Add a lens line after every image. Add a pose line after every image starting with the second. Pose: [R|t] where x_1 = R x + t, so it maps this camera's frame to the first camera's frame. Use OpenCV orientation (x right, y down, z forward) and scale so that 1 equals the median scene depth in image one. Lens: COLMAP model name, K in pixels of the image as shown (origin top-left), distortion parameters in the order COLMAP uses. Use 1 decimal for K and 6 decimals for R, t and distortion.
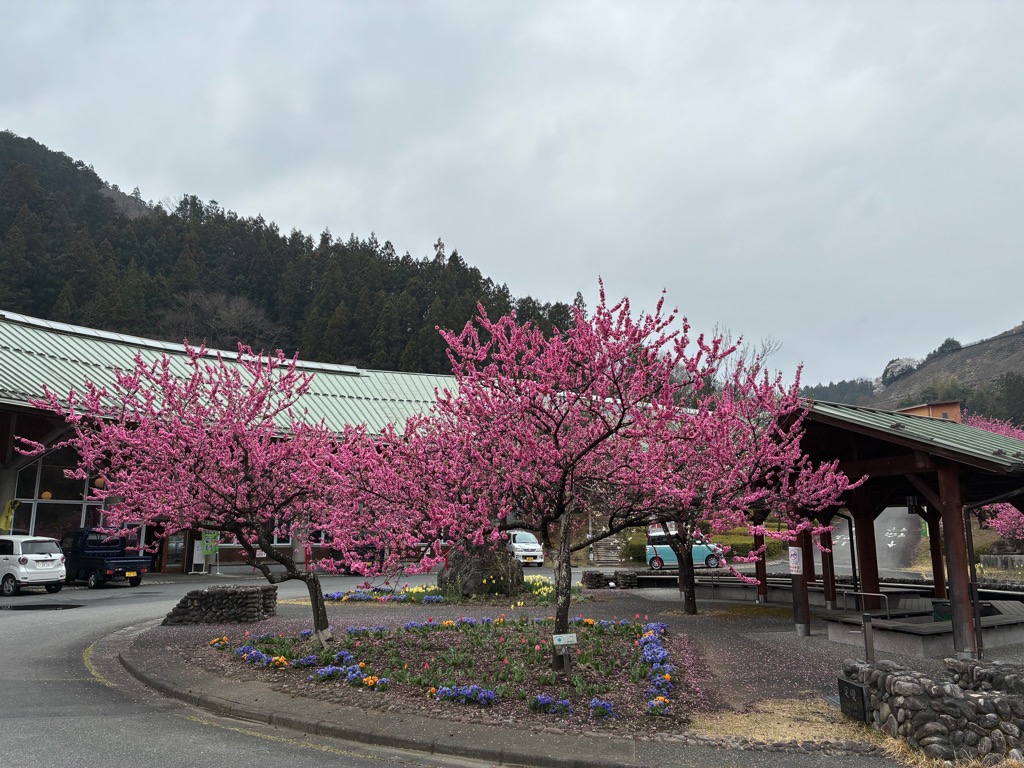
lens RADIAL K [[778.4, 0, 515.7], [0, 778.4, 387.5], [0, 0, 1]] dist [0.052815, -0.057848]
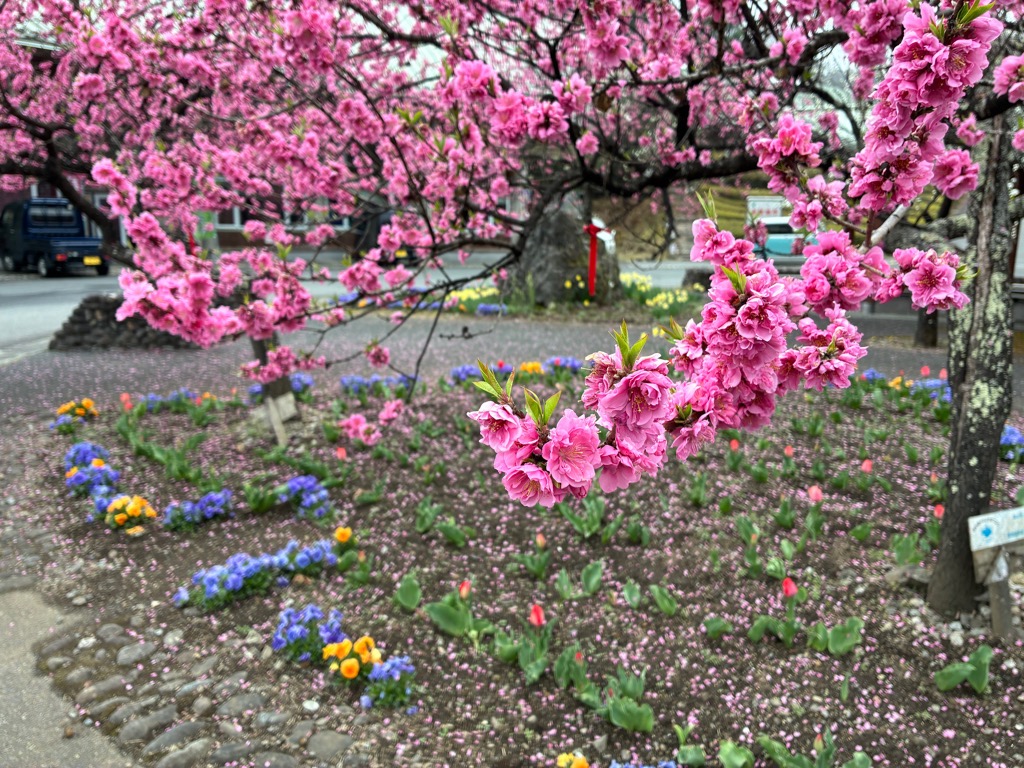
lens RADIAL K [[778.4, 0, 515.7], [0, 778.4, 387.5], [0, 0, 1]] dist [0.052815, -0.057848]
pose [[0.998582, 0.022564, -0.048209, -0.053301], [-0.002502, 0.924598, 0.380935, 0.081152], [0.053170, -0.380274, 0.923344, 0.371312]]
